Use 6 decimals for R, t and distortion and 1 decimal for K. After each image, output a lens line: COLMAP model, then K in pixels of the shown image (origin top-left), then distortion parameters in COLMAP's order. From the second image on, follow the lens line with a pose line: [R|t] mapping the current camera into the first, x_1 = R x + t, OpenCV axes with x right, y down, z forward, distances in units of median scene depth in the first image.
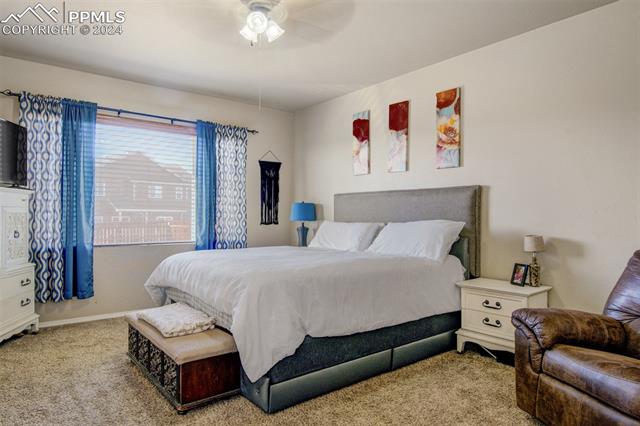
lens RADIAL K [[407.2, 0, 316.6], [0, 407.2, 217.1], [0, 0, 1]] dist [0.001006, -0.000077]
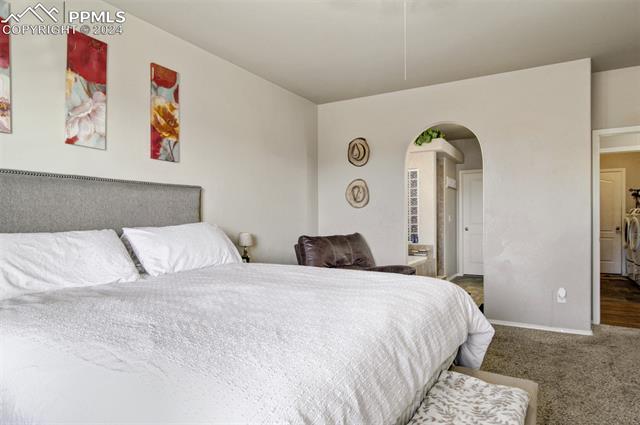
lens RADIAL K [[407.2, 0, 314.7], [0, 407.2, 210.1], [0, 0, 1]] dist [0.001006, -0.000077]
pose [[-0.372738, 0.009418, 0.927889, -0.559073], [0.002053, 0.999954, -0.009325, -0.010338], [-0.927934, -0.001571, -0.372741, 1.018204]]
